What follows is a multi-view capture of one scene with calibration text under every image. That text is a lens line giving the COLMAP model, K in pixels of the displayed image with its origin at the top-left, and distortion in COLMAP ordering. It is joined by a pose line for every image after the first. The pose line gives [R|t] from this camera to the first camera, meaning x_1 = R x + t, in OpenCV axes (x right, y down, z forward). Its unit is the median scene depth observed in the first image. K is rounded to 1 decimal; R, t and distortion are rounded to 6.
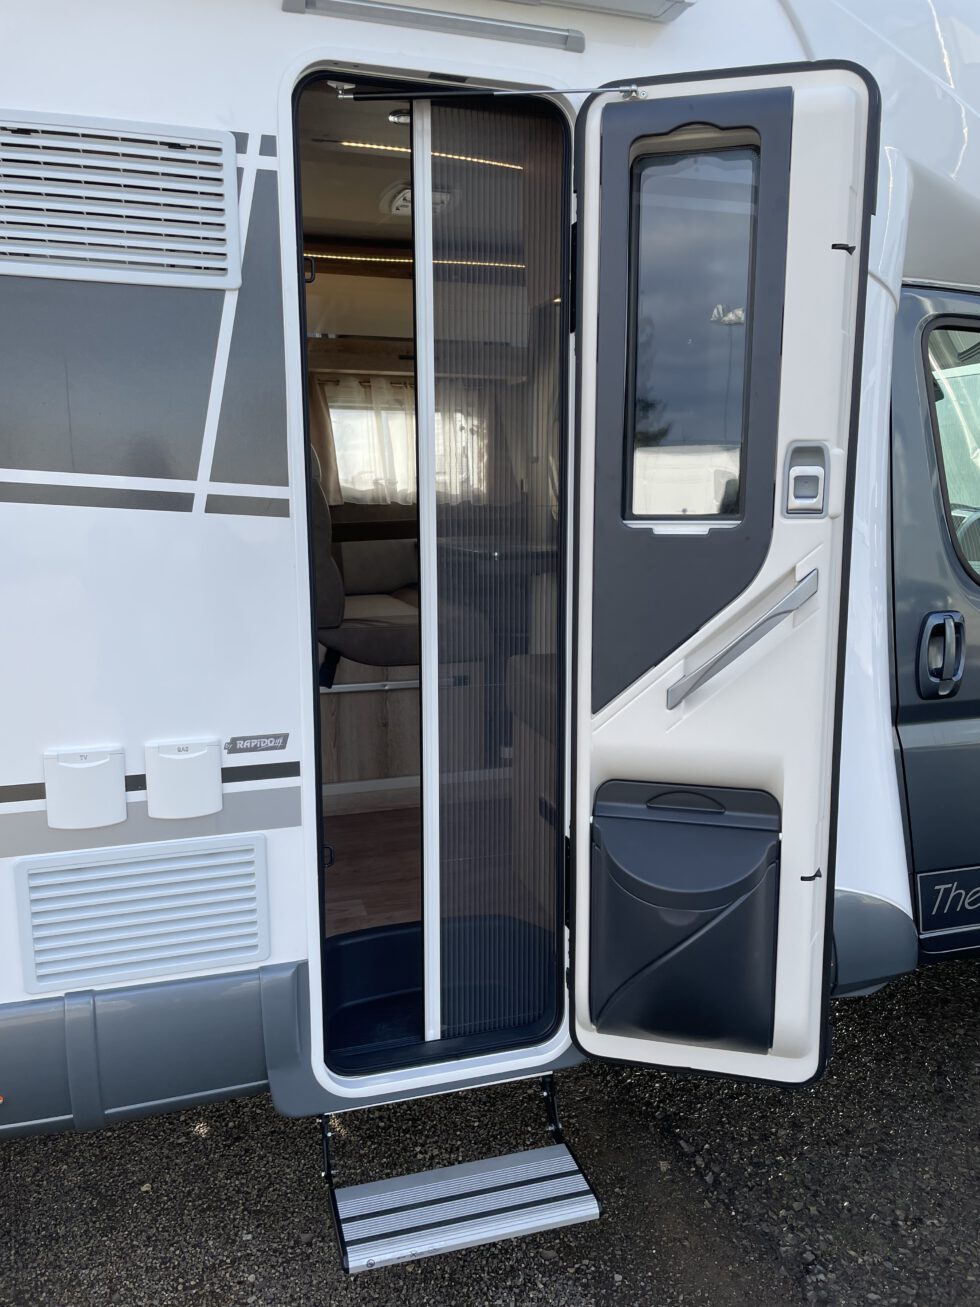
lens RADIAL K [[989.5, 0, 496.9], [0, 989.5, 657.8], [0, 0, 1]] dist [0.031667, -0.025087]
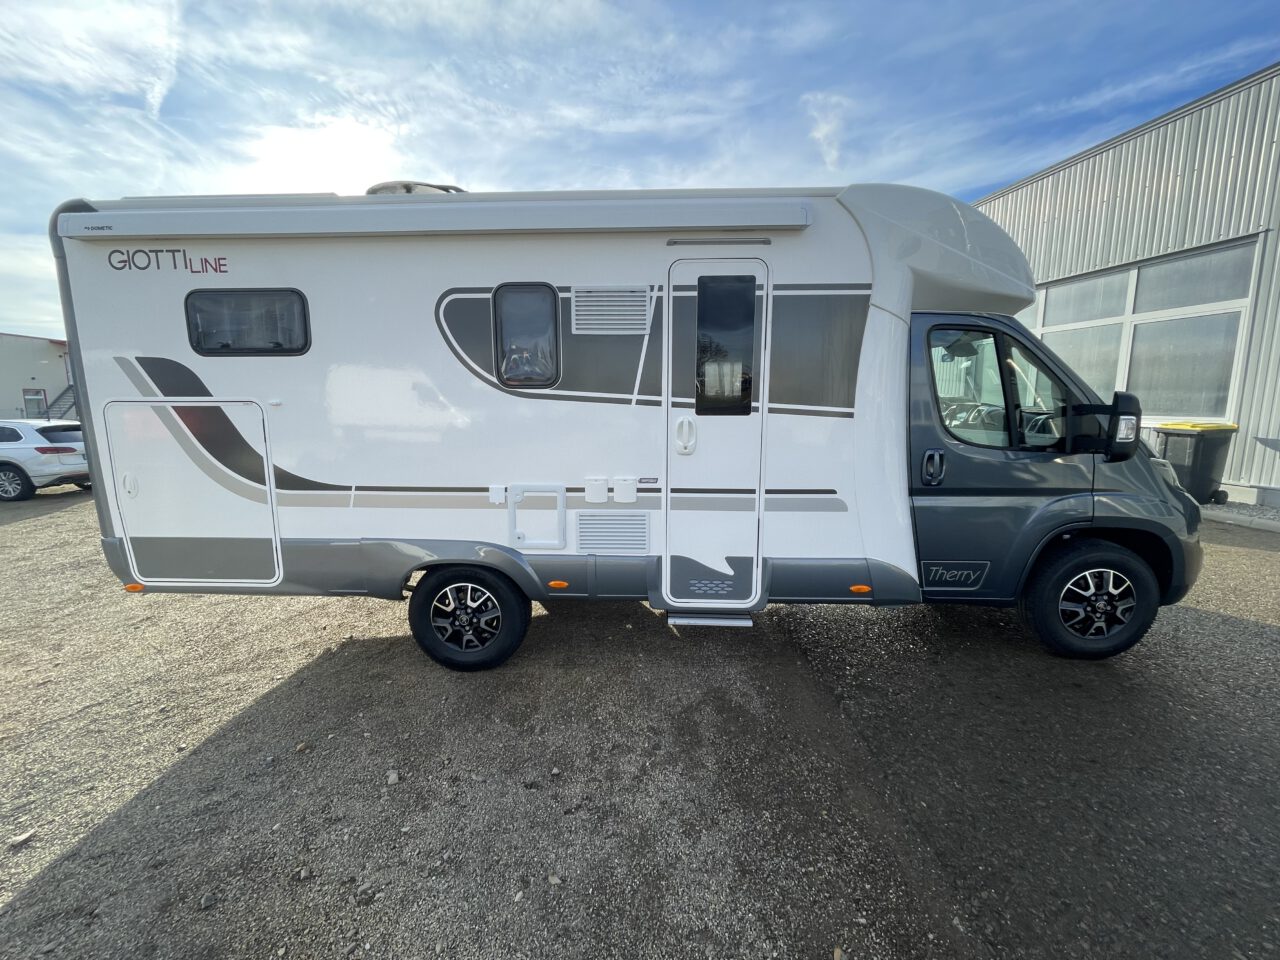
lens RADIAL K [[517.2, 0, 644.1], [0, 517.2, 480.8], [0, 0, 1]] dist [-0.004395, -0.000430]
pose [[0.942848, 0.056849, -0.328337, 0.274536], [-0.055227, 0.998372, 0.014270, 0.066164], [0.328614, 0.004678, 0.944453, -0.519640]]
